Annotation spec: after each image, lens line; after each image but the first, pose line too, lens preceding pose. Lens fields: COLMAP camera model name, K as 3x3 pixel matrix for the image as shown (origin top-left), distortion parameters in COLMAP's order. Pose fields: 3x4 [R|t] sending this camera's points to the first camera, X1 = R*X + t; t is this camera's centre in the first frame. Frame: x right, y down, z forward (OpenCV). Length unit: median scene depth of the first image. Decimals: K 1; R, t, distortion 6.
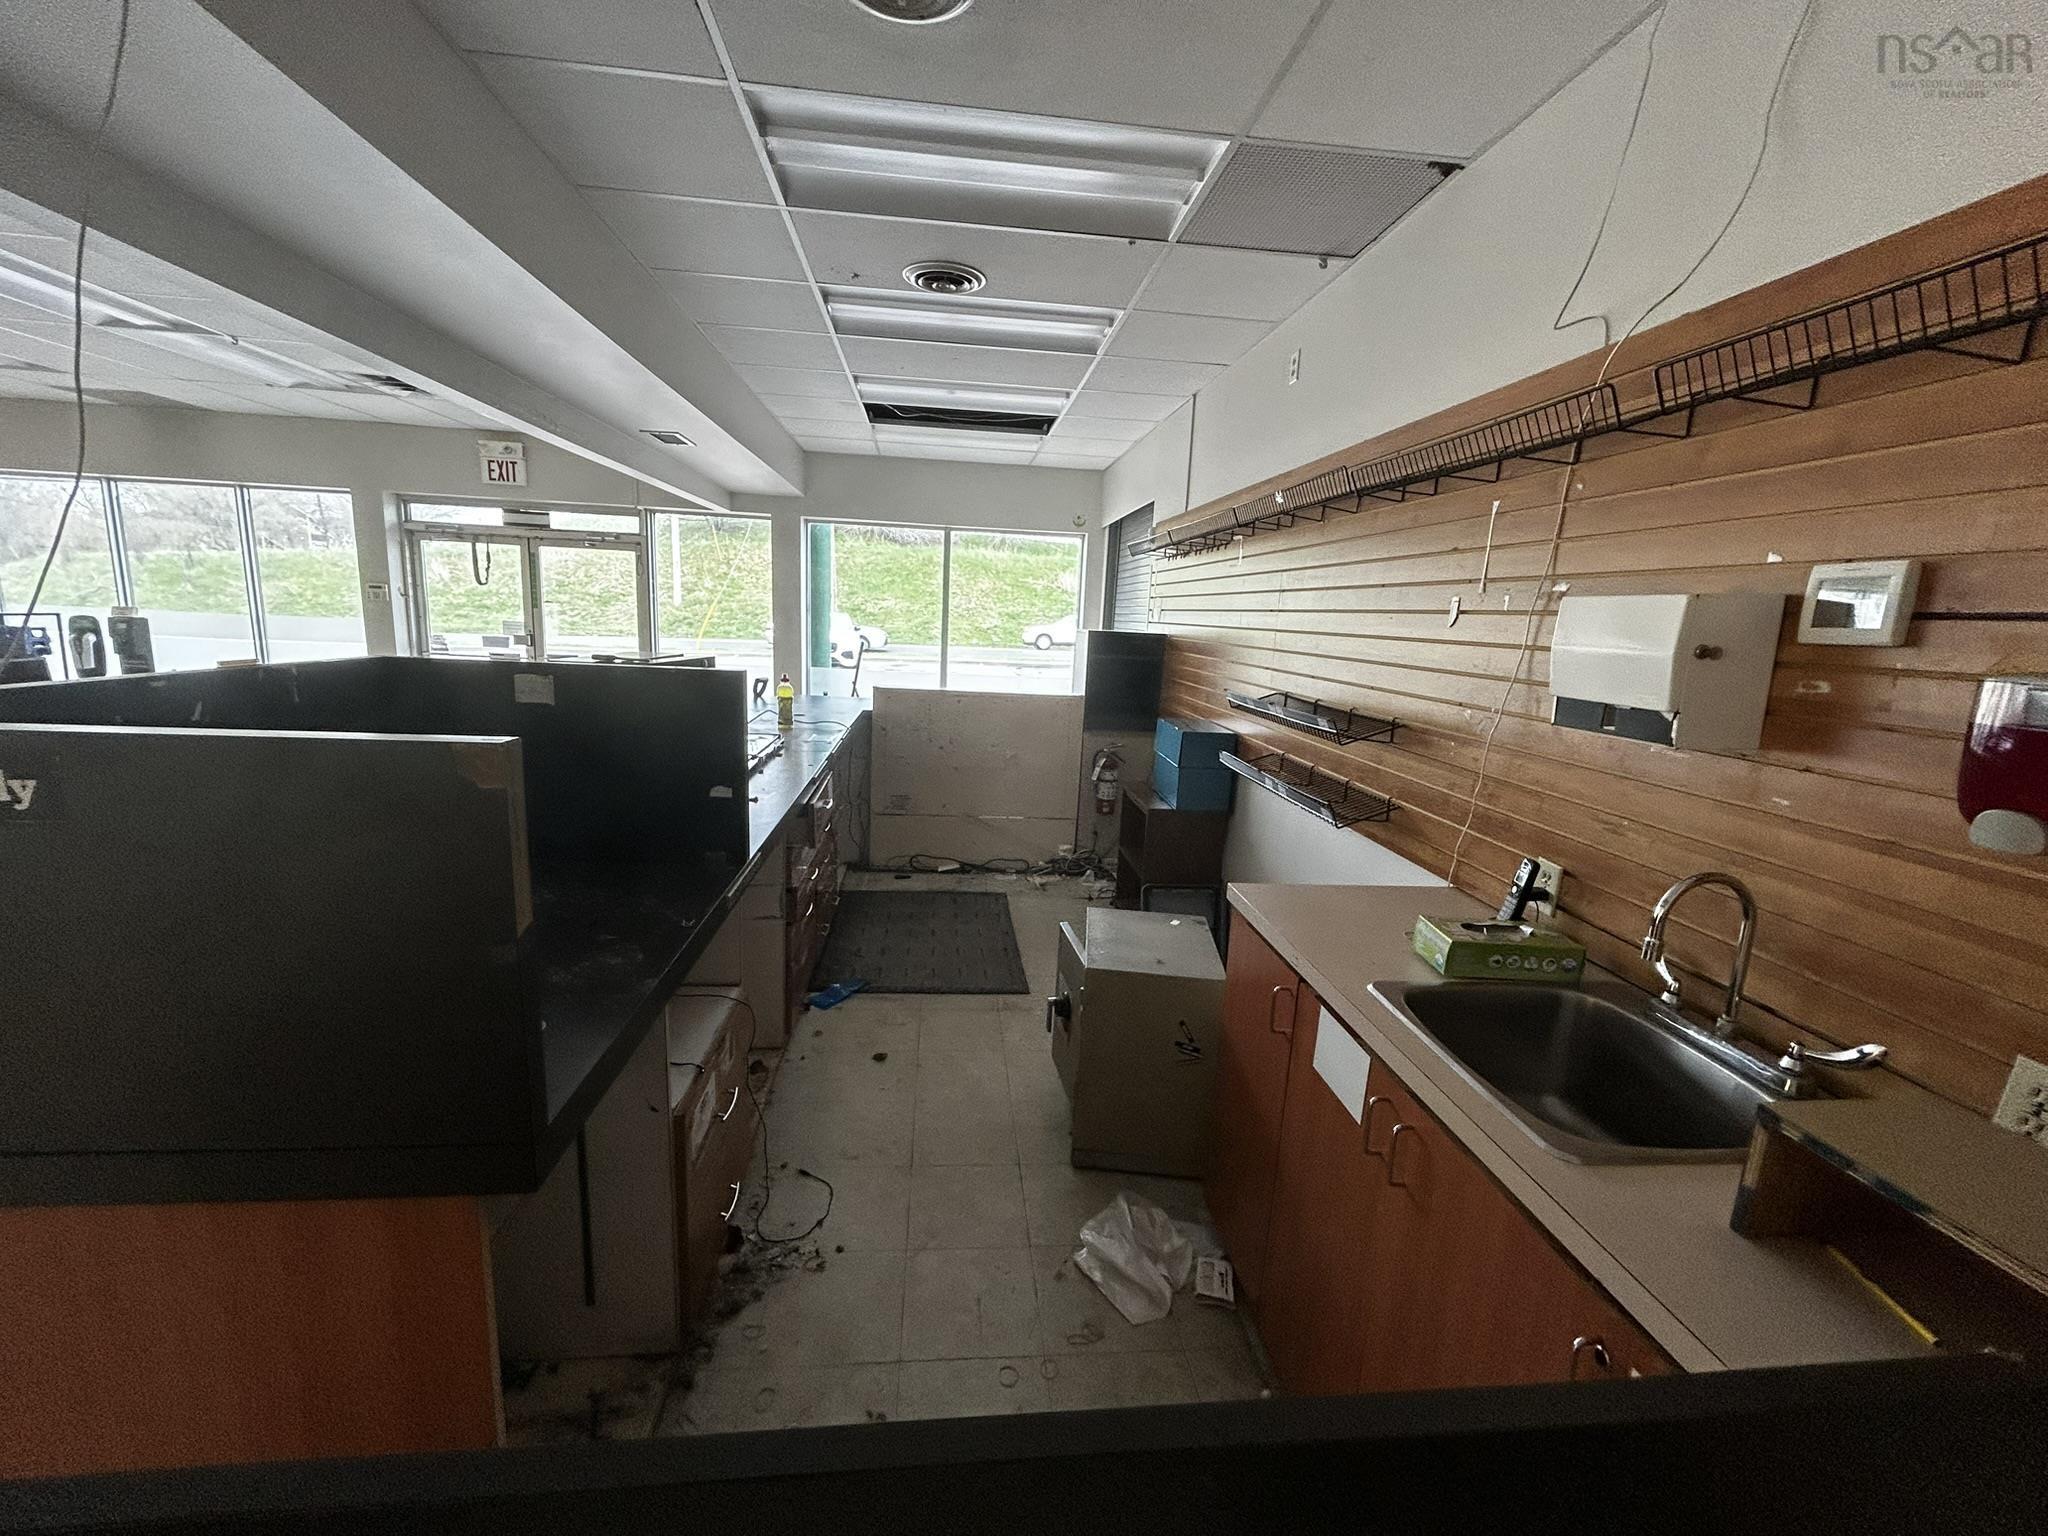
lens RADIAL K [[819.5, 0, 1024.0], [0, 819.5, 768.0], [0, 0, 1]] dist [-0.000356, 0.000117]
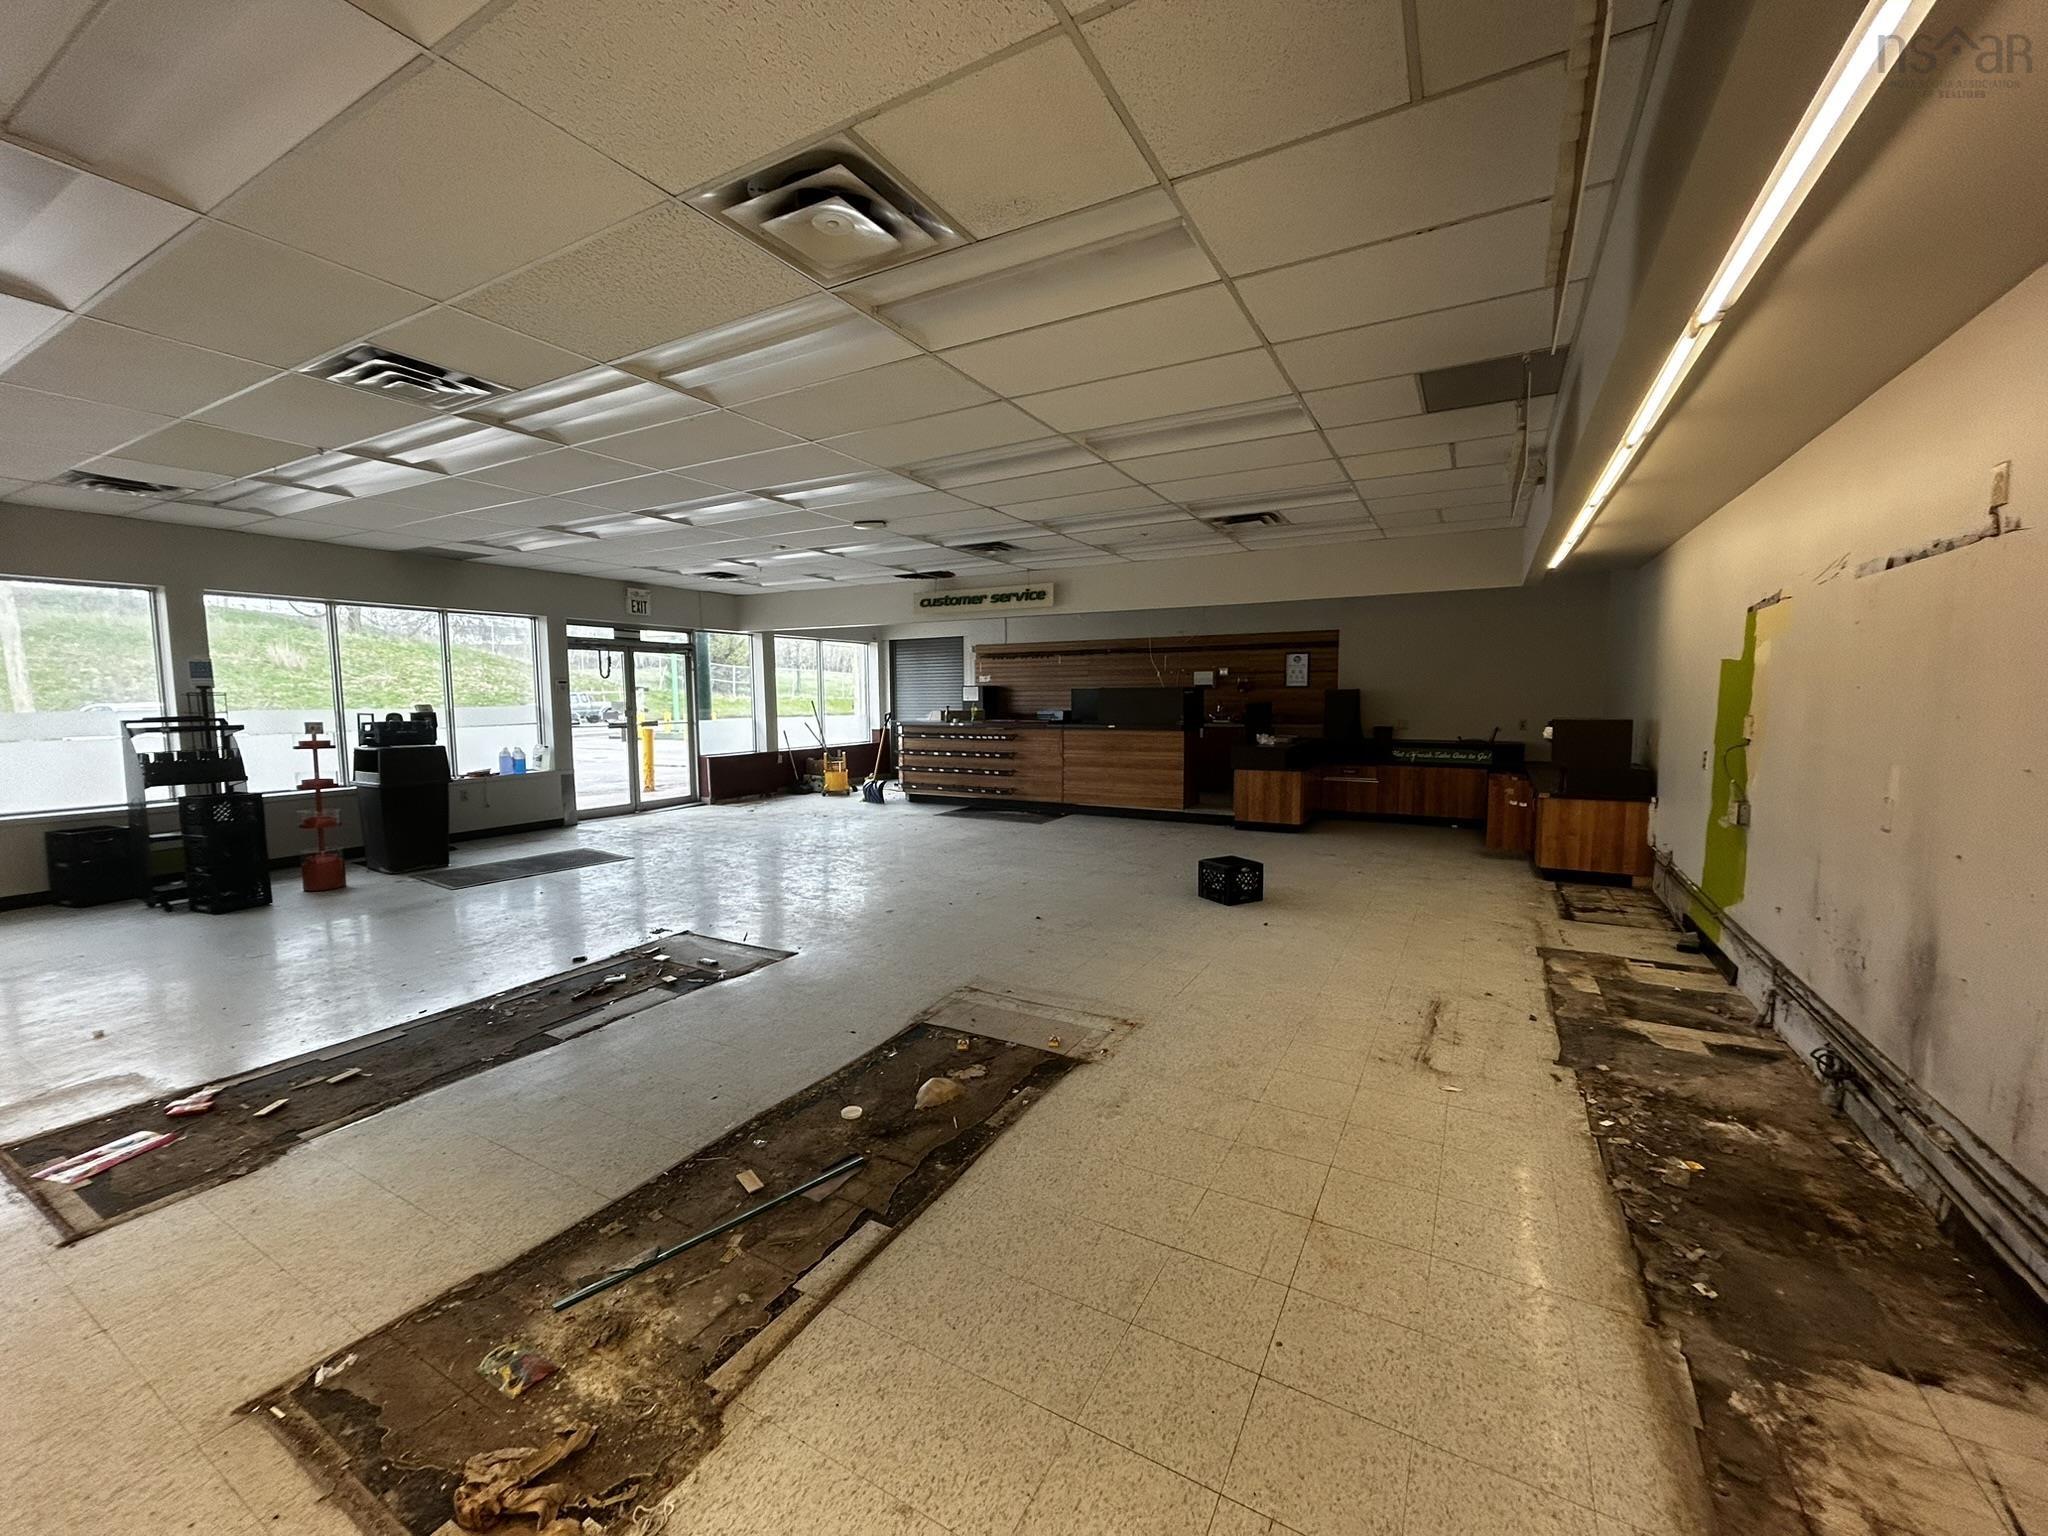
lens RADIAL K [[819.5, 0, 1024.0], [0, 819.5, 768.0], [0, 0, 1]] dist [-0.000356, 0.000117]
pose [[0.568569, -0.122755, 0.813425, -1.446456], [0.185802, 0.982415, 0.018386, 0.043679], [-0.801378, 0.140683, 0.581379, -0.422853]]
